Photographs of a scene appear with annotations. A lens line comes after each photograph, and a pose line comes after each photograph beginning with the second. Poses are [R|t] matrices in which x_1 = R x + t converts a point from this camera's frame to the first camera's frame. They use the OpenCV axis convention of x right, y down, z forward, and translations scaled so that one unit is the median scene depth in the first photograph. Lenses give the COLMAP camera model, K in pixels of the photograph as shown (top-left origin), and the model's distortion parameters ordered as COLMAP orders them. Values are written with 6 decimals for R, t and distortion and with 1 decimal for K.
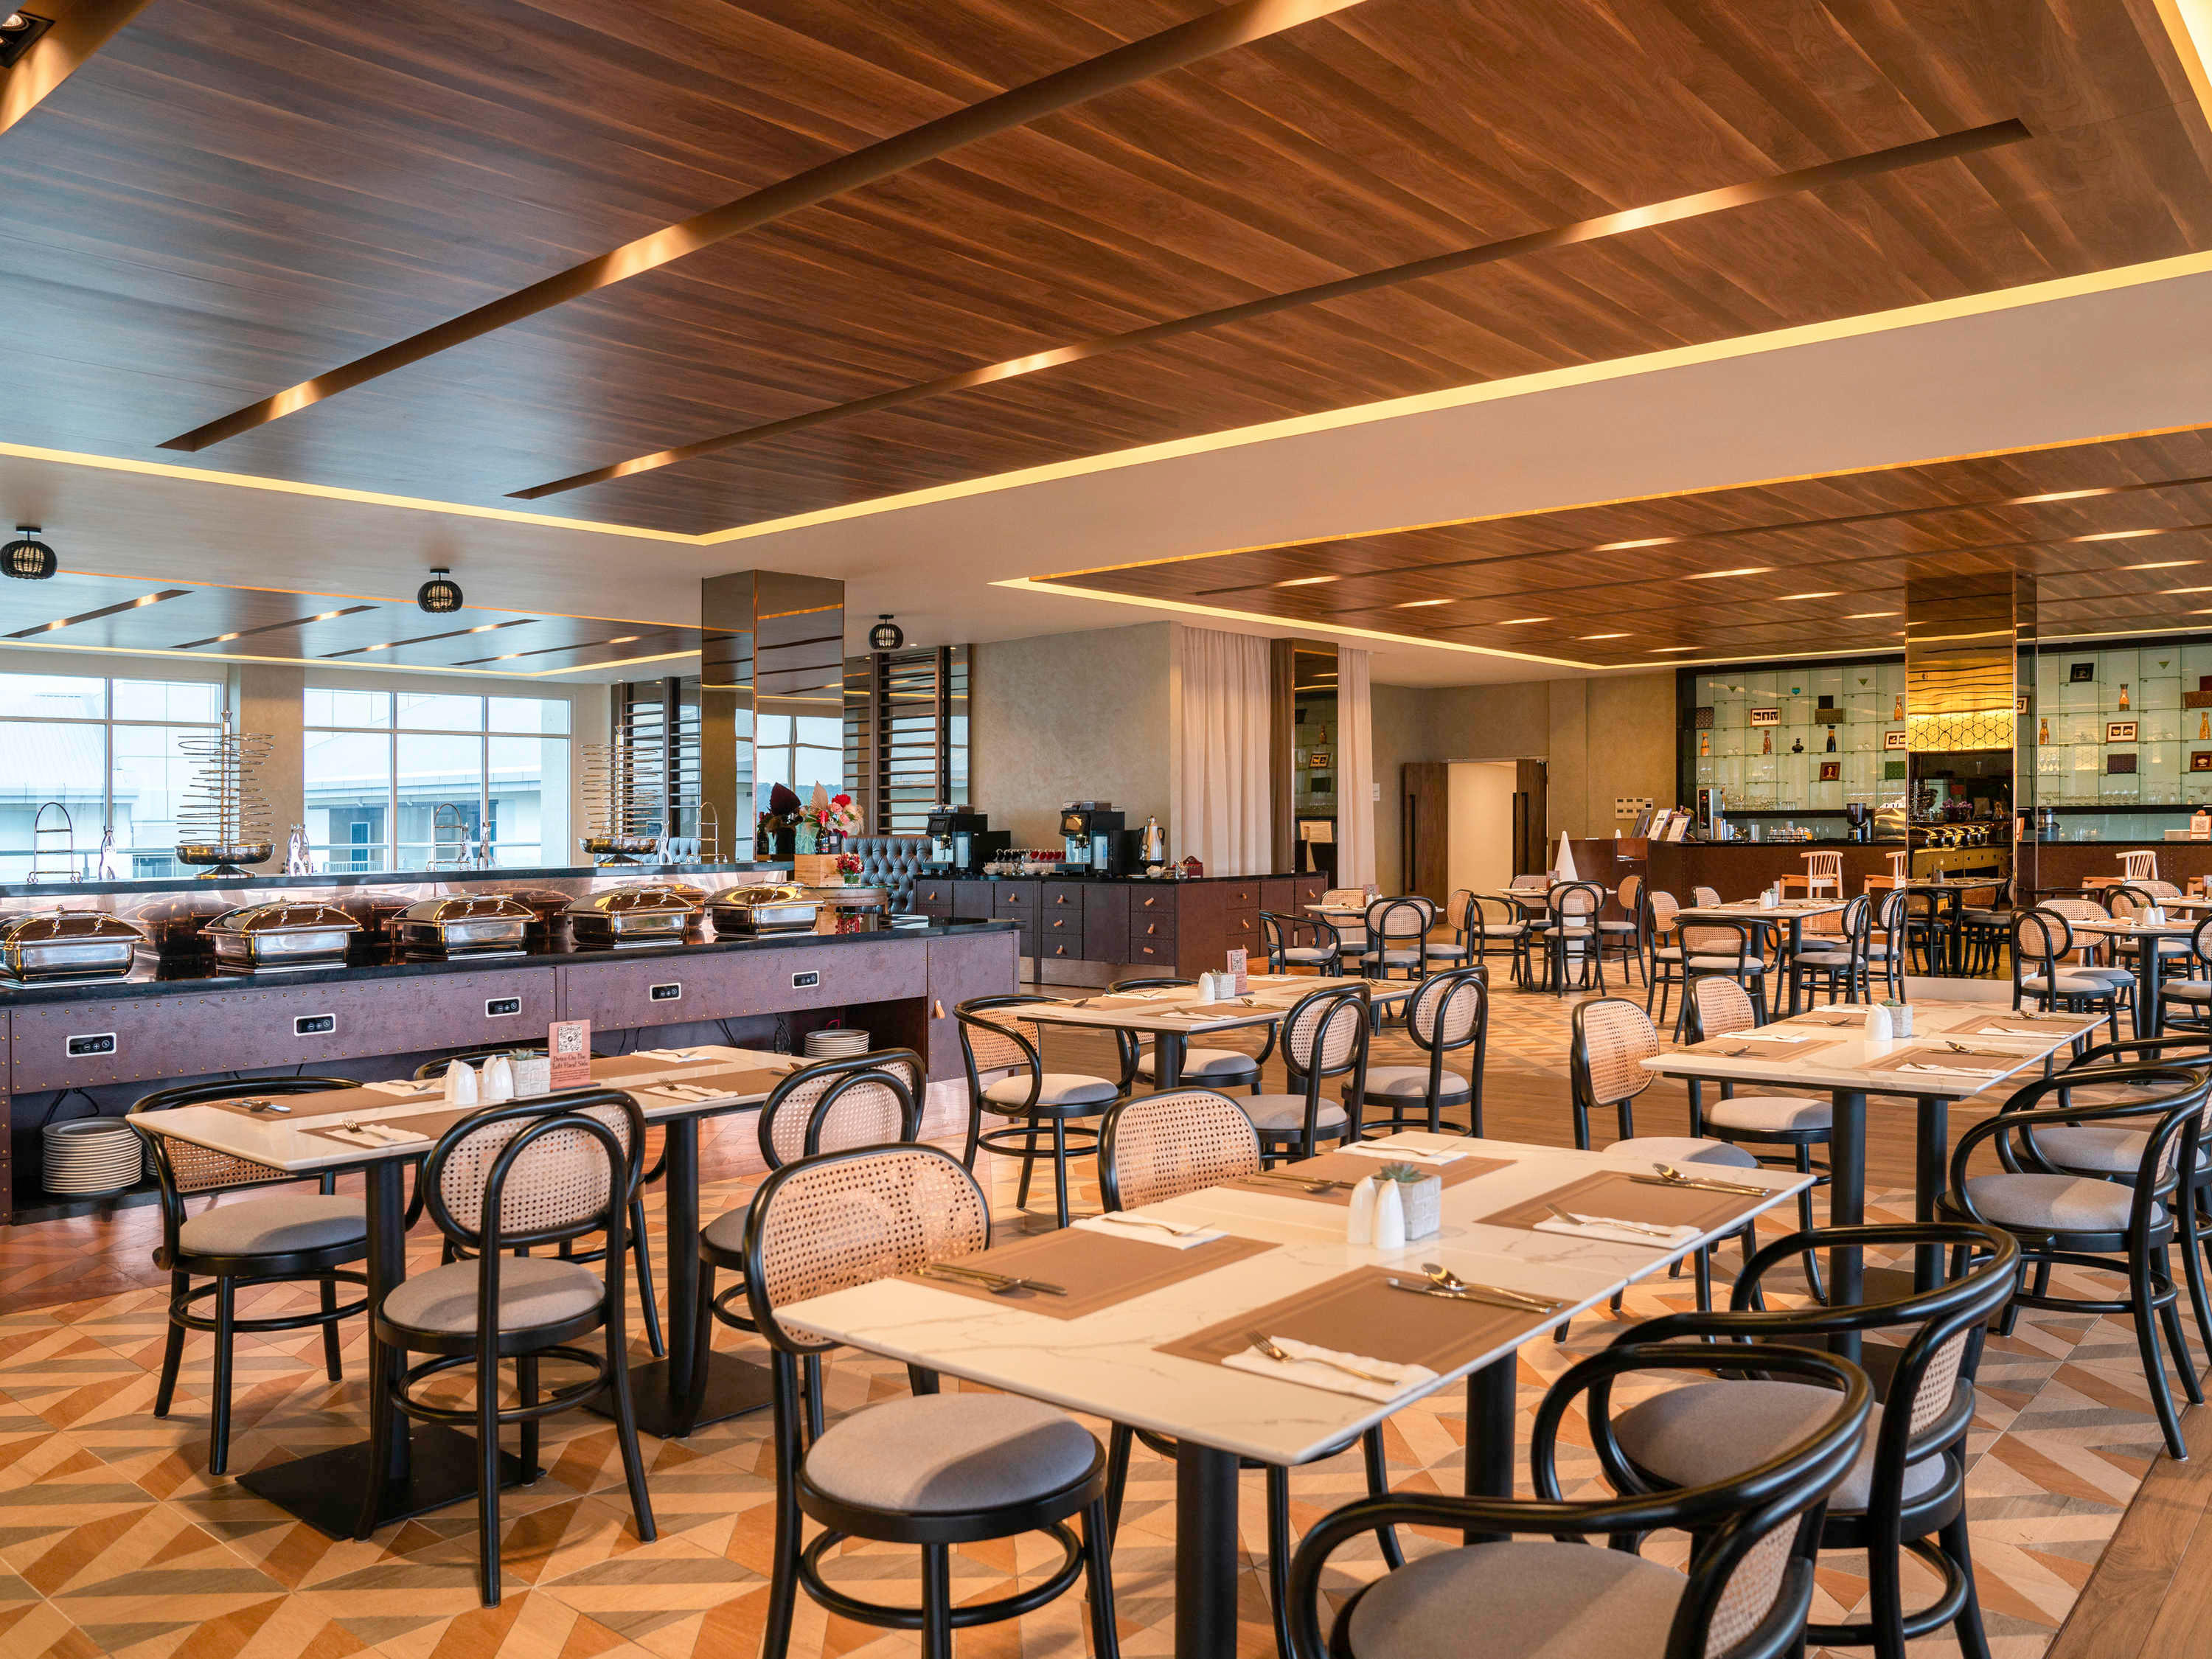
lens RADIAL K [[1766.0, 0, 1104.6], [0, 1766.0, 913.8], [0, 0, 1]] dist [-0.045224, -0.000576]
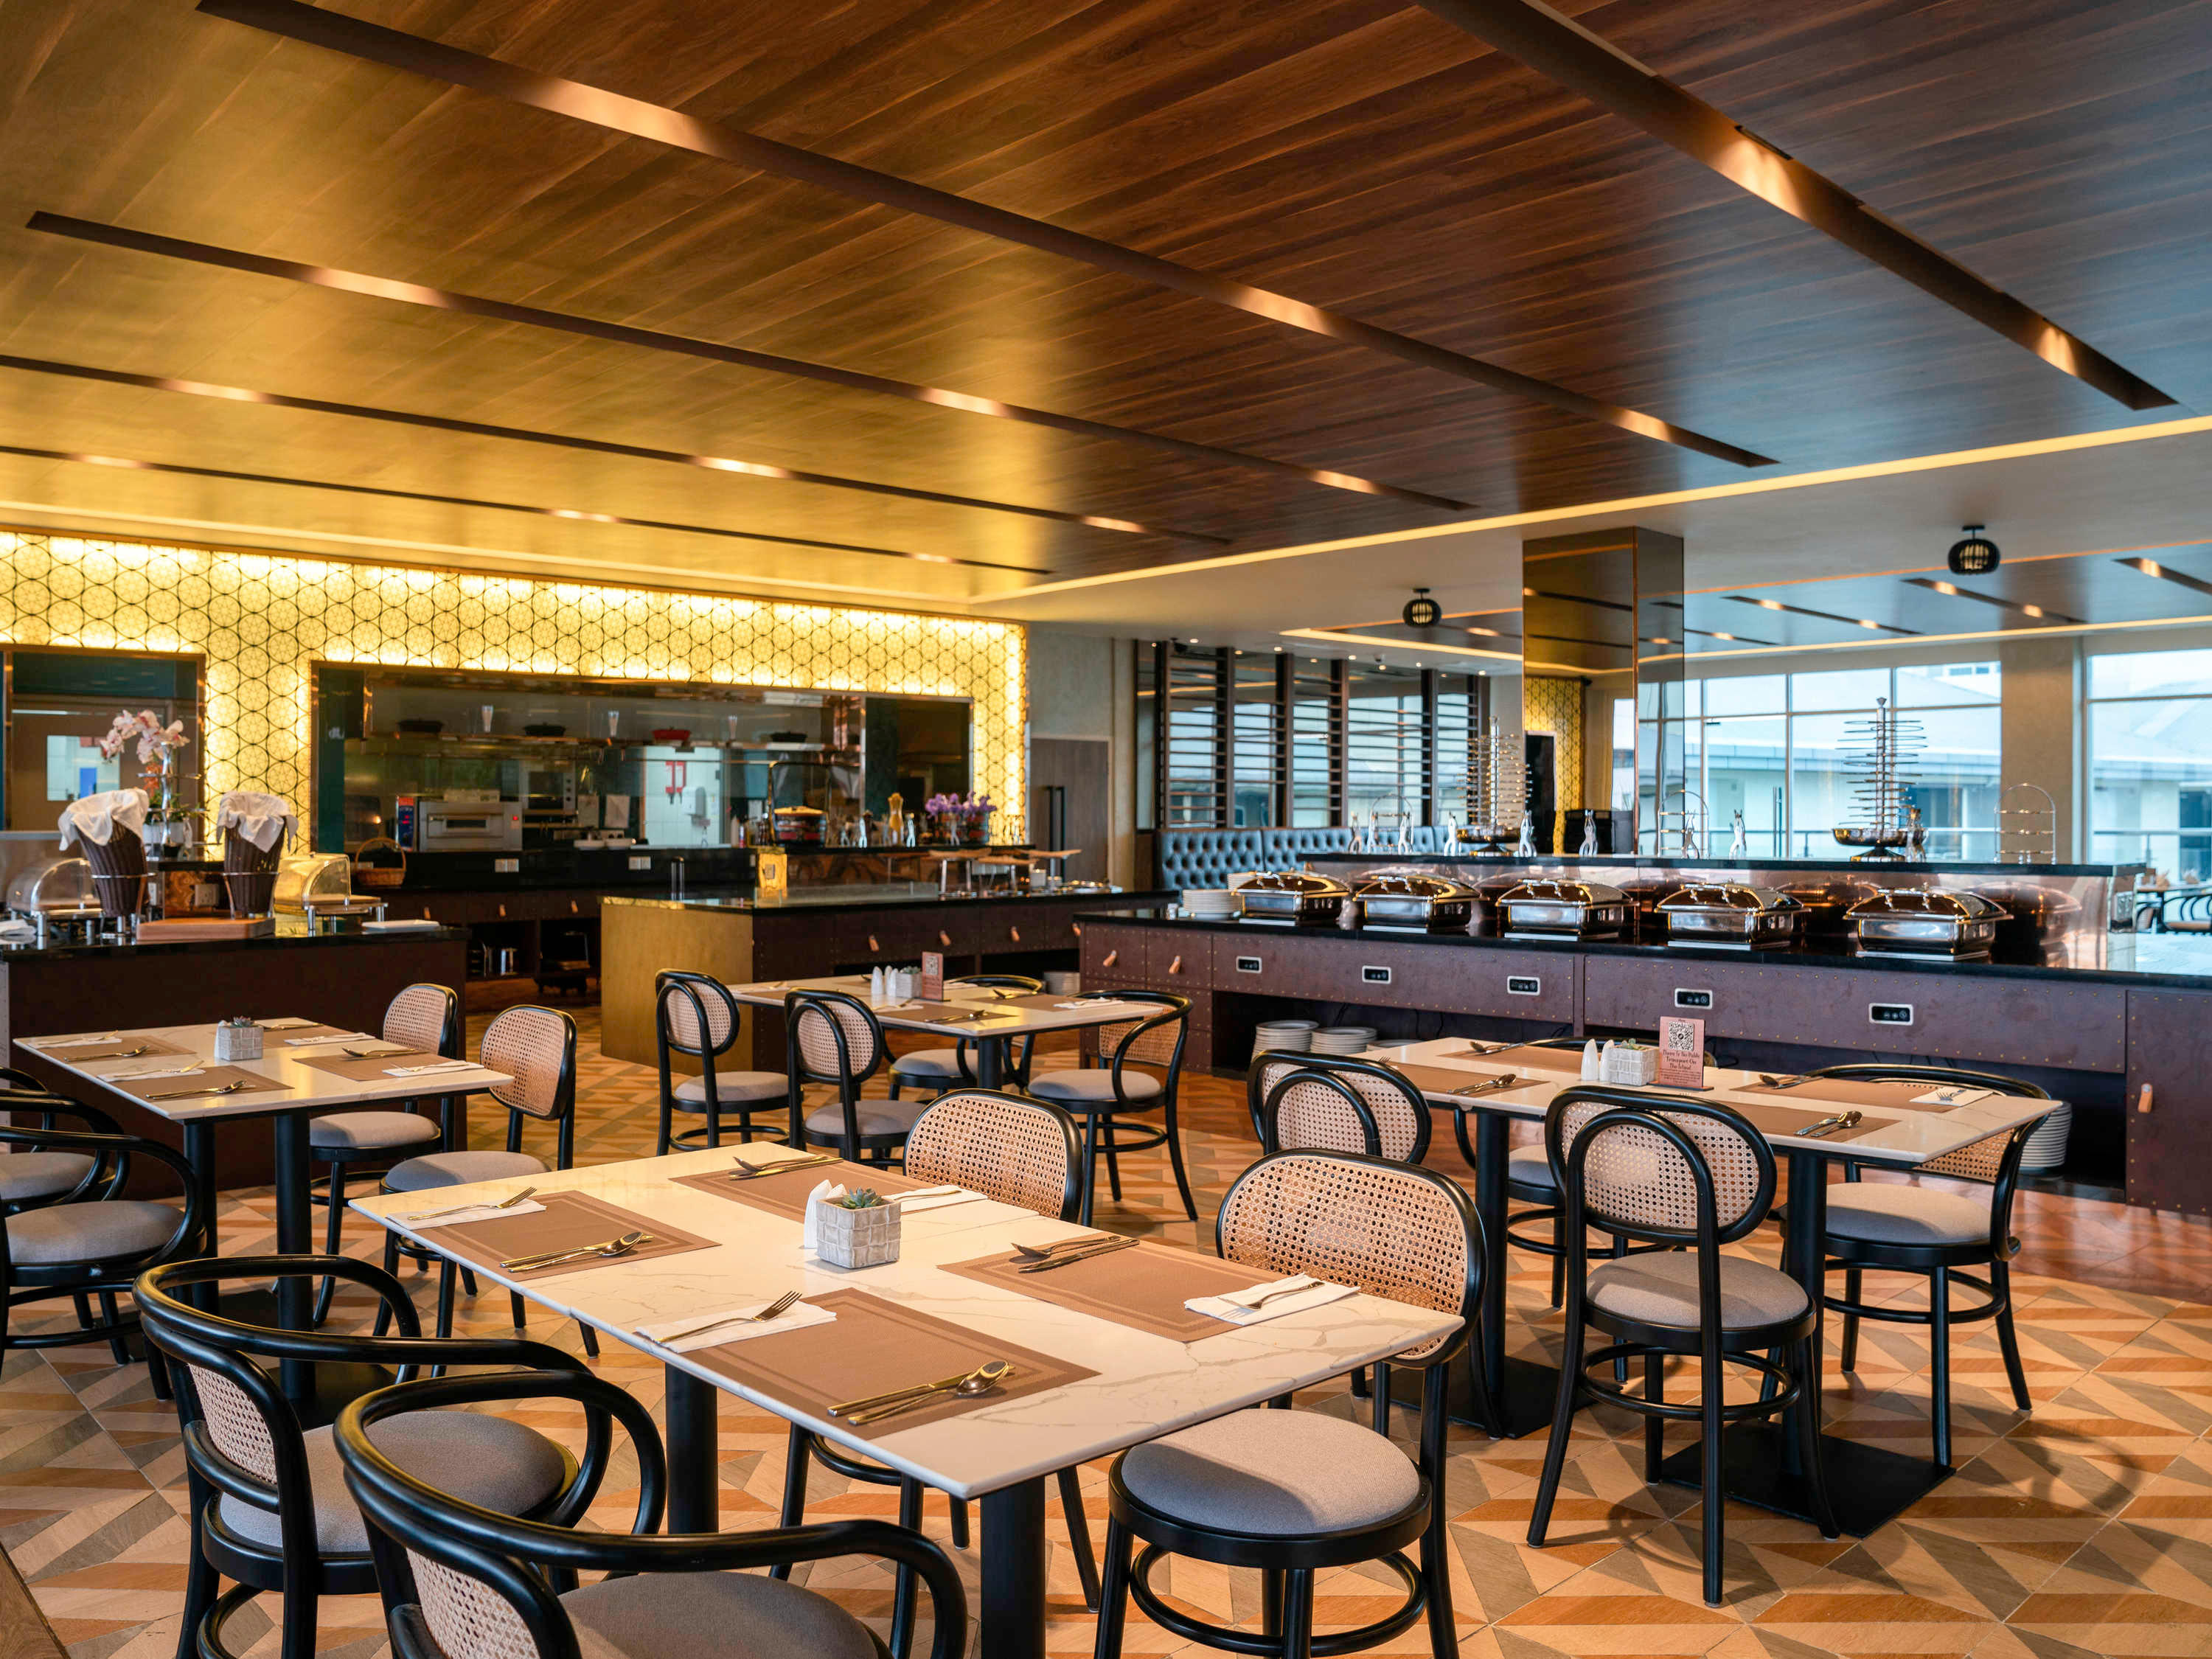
lens RADIAL K [[1791.2, 0, 1106.0], [0, 1791.2, 829.5], [0, 0, 1]] dist [-0.070922, -0.001982]
pose [[-0.113240, 0.016745, -0.993427, 0.701156], [-0.044389, 0.998774, 0.021895, -0.049340], [0.992576, 0.046577, -0.112358, 0.814625]]
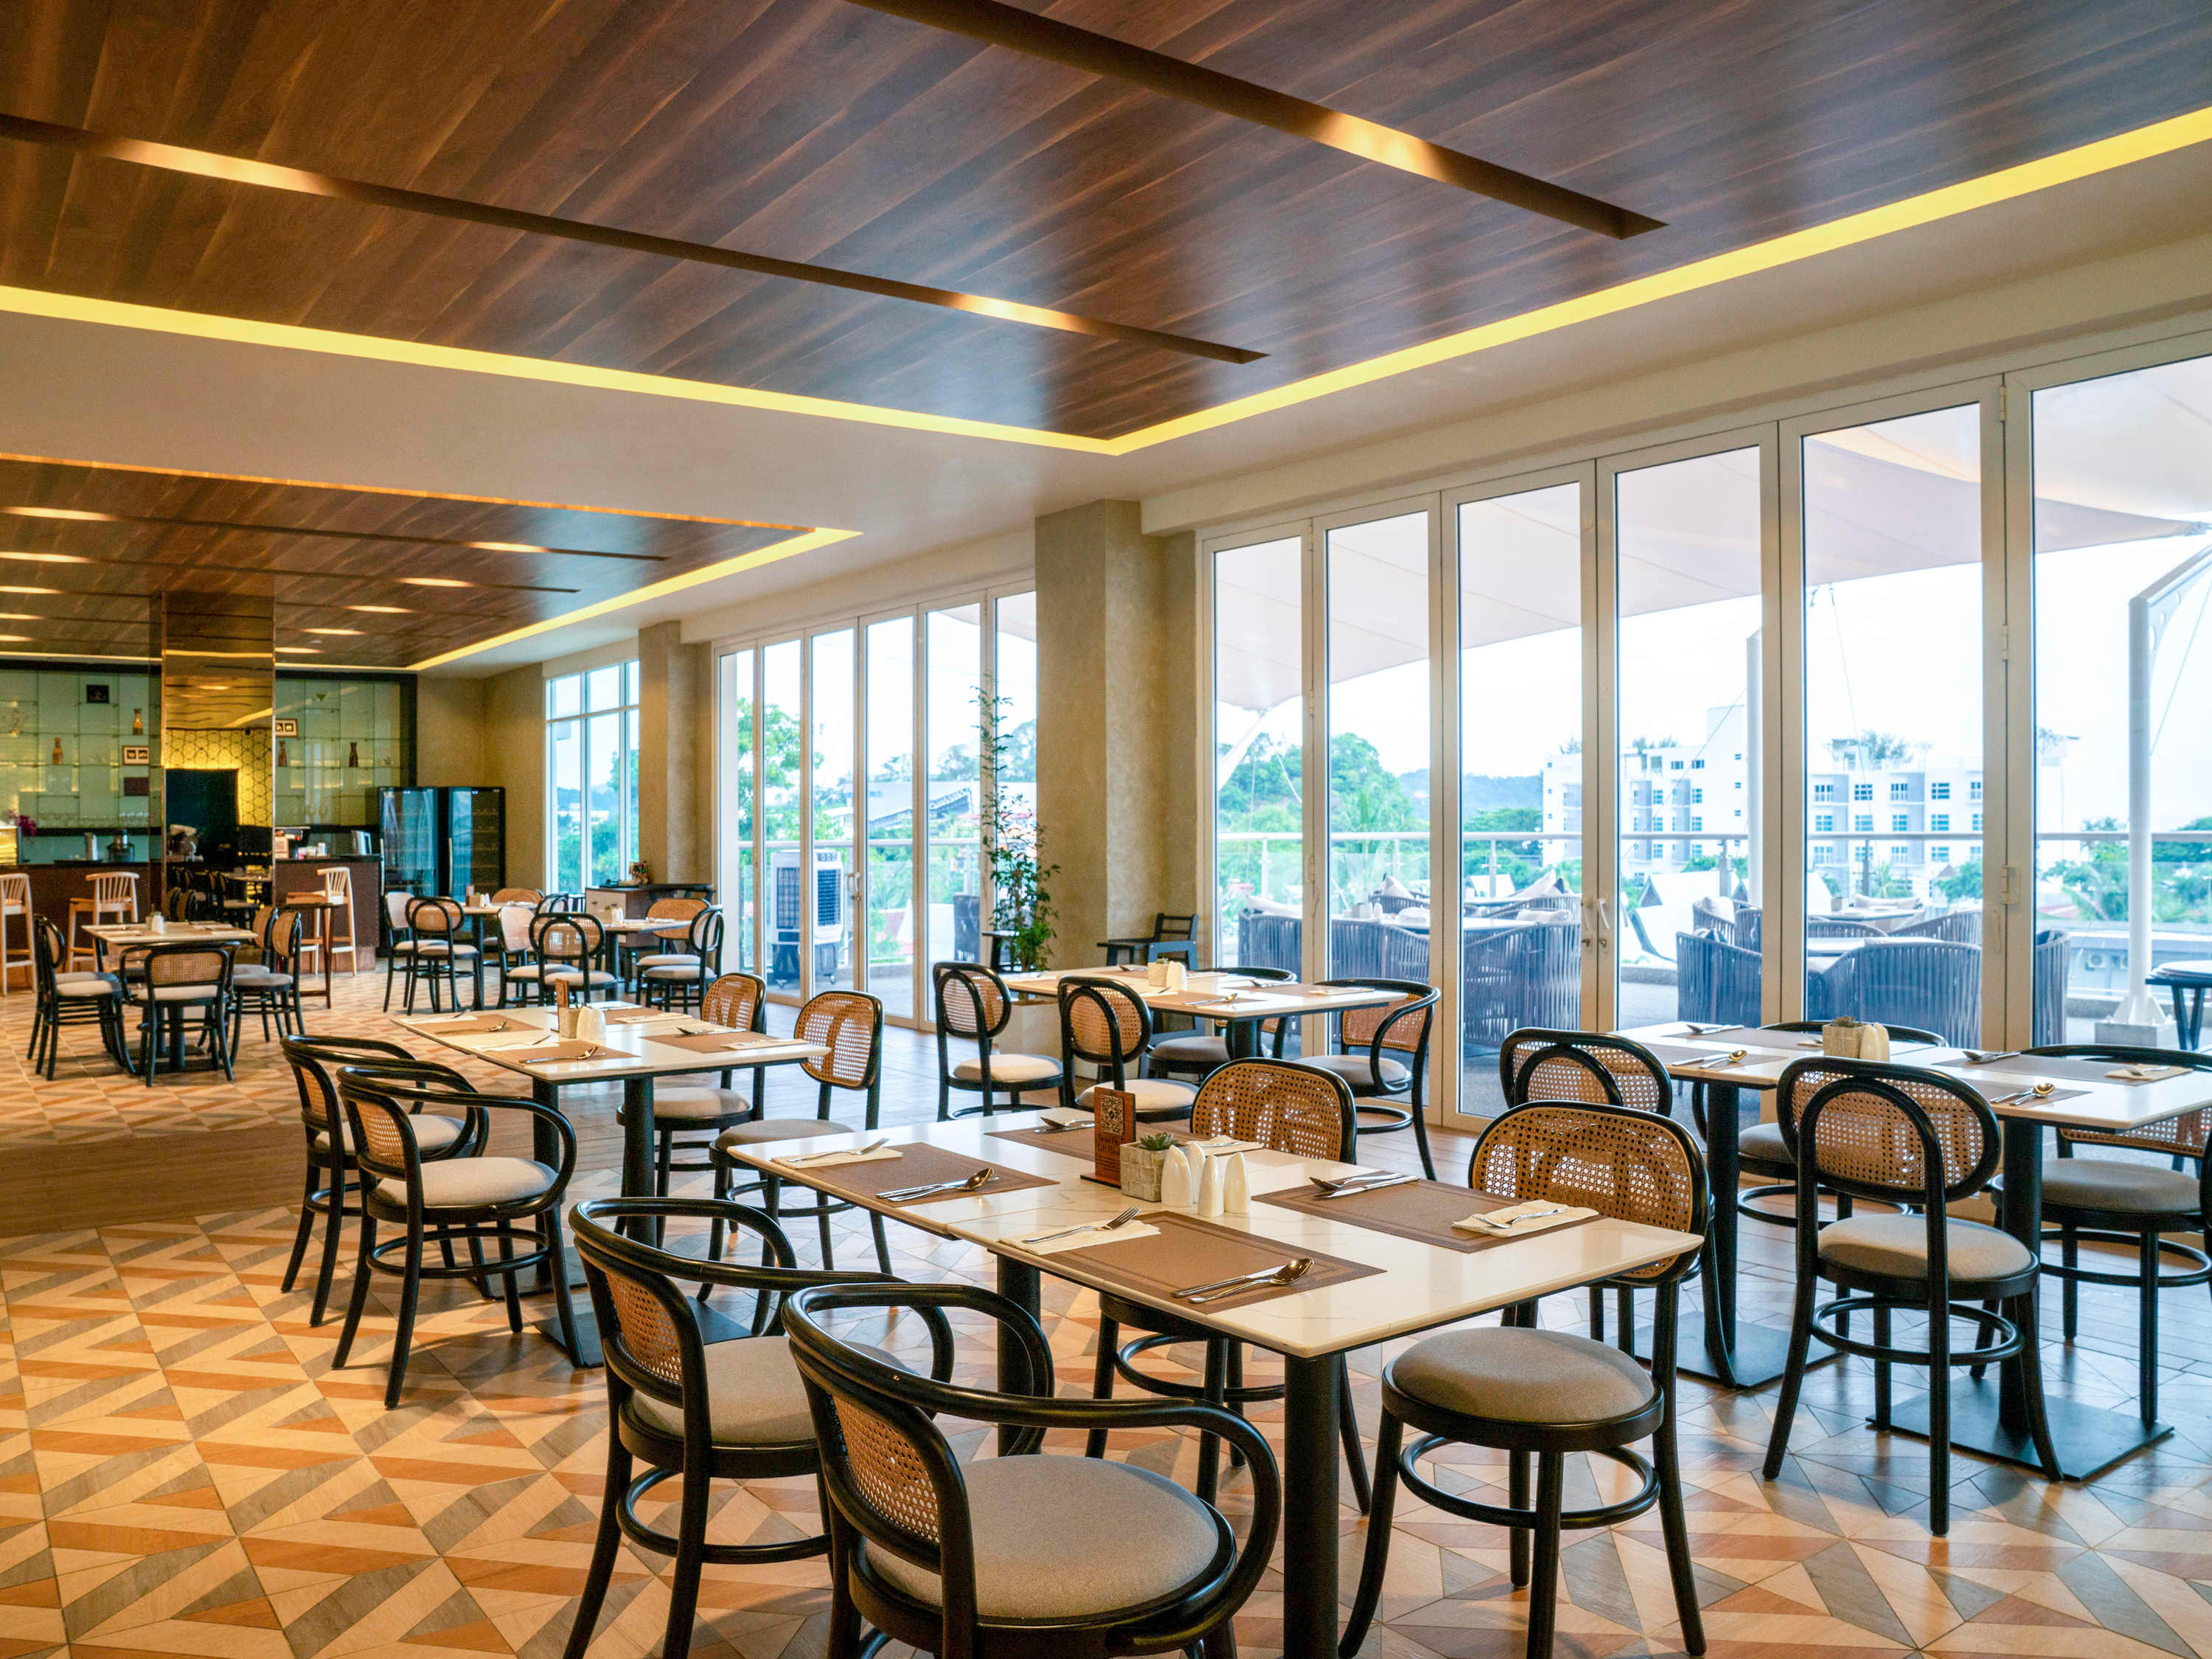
lens RADIAL K [[1715.4, 0, 1106.0], [0, 1715.4, 829.5], [0, 0, 1]] dist [-0.000159, -0.001045]
pose [[0.262560, 0.009271, 0.964871, -0.618653], [0.056508, 0.998090, -0.024967, -0.011226], [-0.963260, 0.061078, 0.261535, 0.507207]]
